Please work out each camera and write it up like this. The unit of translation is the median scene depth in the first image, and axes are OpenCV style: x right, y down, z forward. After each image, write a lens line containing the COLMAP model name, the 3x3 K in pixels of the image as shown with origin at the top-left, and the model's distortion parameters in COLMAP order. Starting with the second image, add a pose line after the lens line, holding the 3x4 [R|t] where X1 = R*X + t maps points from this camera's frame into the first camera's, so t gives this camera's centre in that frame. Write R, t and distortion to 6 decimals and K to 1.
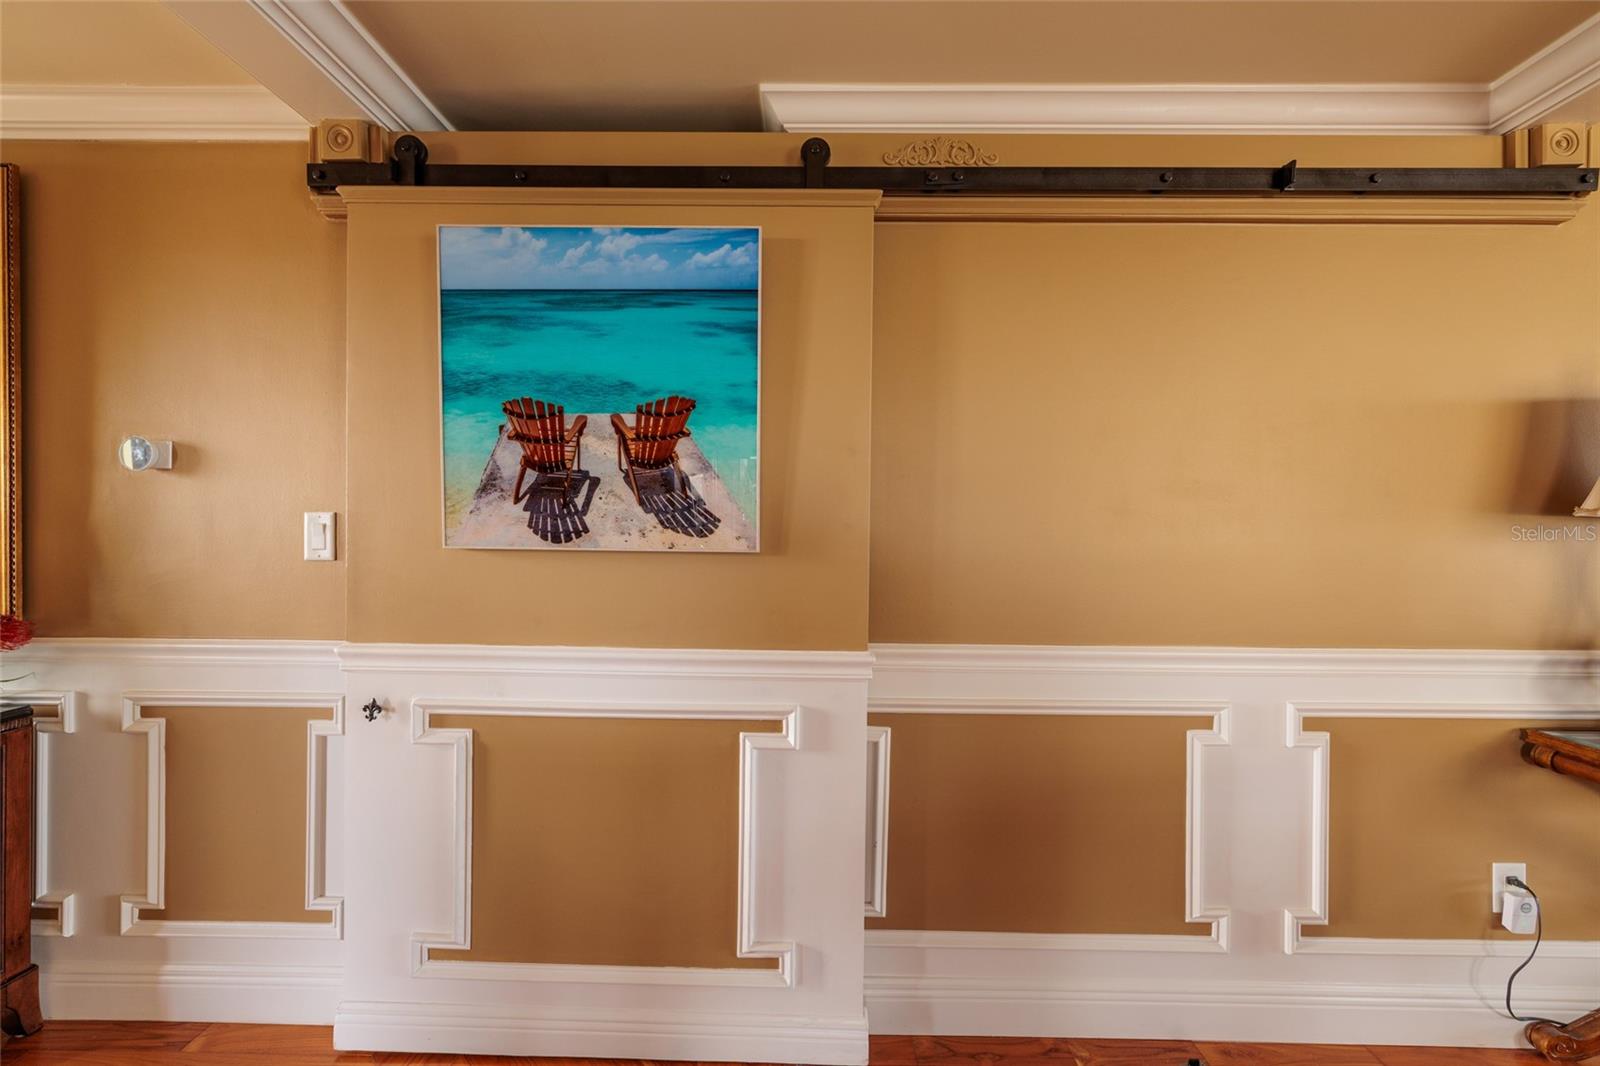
lens RADIAL K [[682.6, 0, 797.4], [0, 682.6, 525.7], [0, 0, 1]] dist [0.007165, -0.001150]
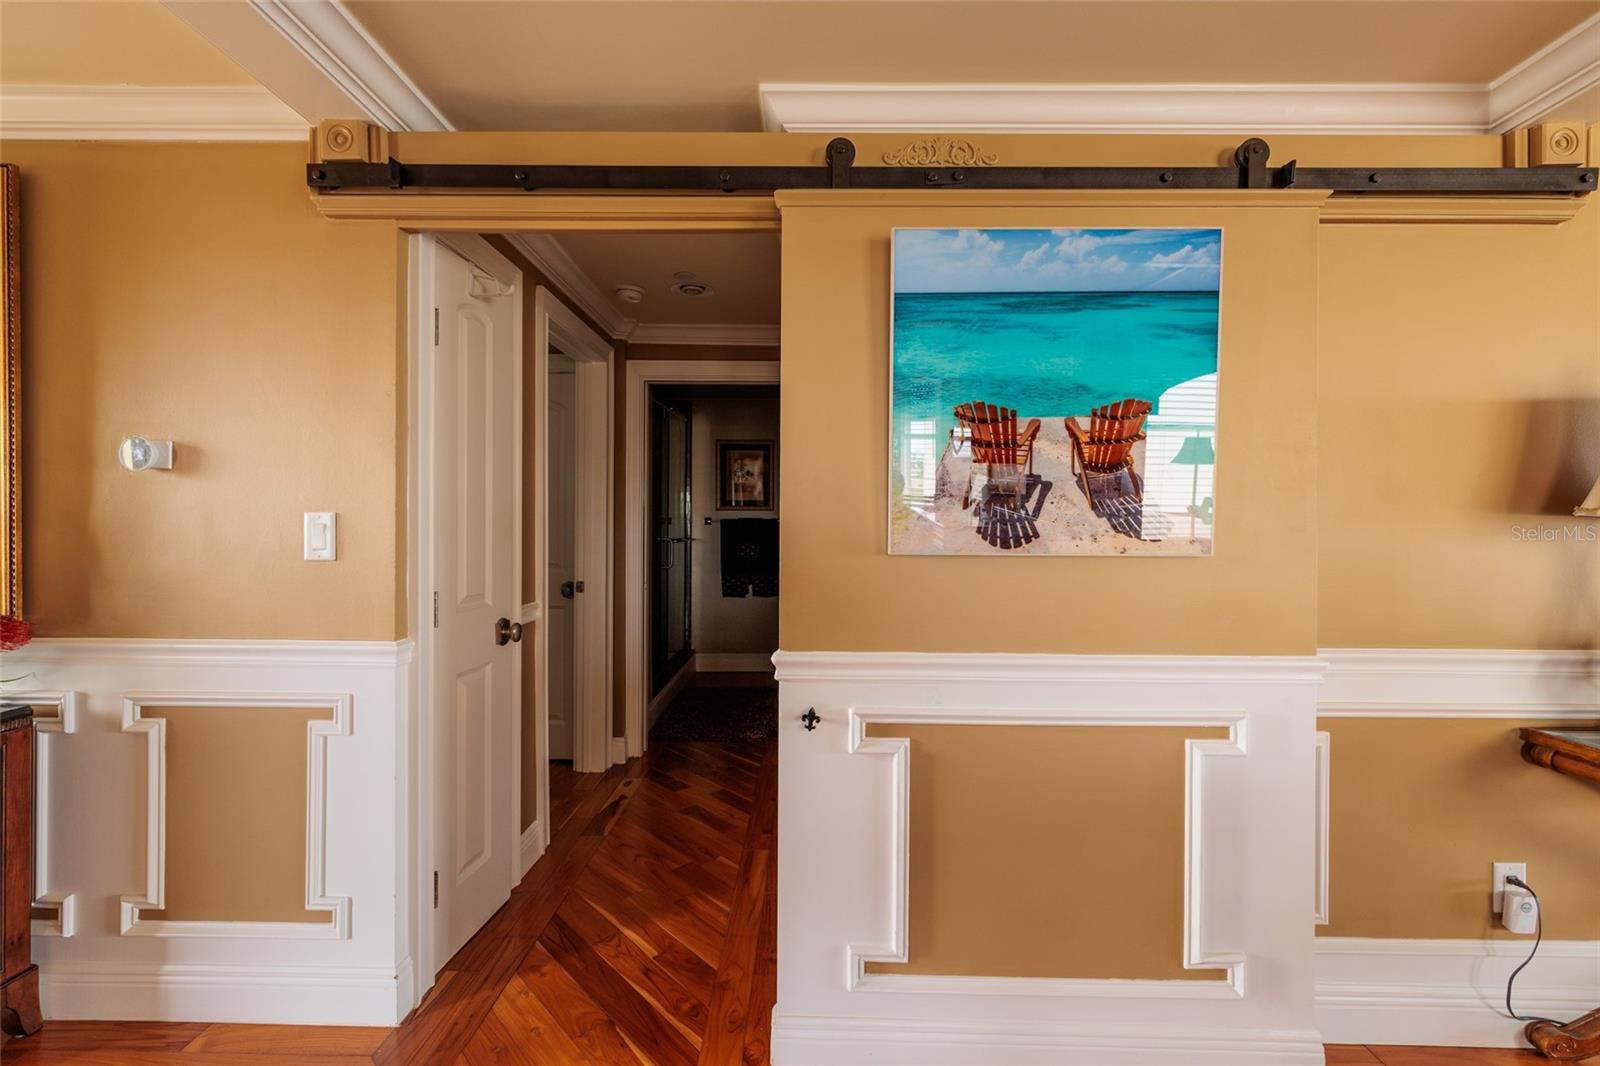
lens RADIAL K [[693.2, 0, 801.2], [0, 693.2, 528.9], [0, 0, 1]] dist [0.002886, 0.000174]
pose [[0.999906, -0.007616, 0.011436, -0.665883], [0.007641, 0.999969, -0.002138, -0.003038], [-0.011420, 0.002225, 0.999932, 0.001467]]
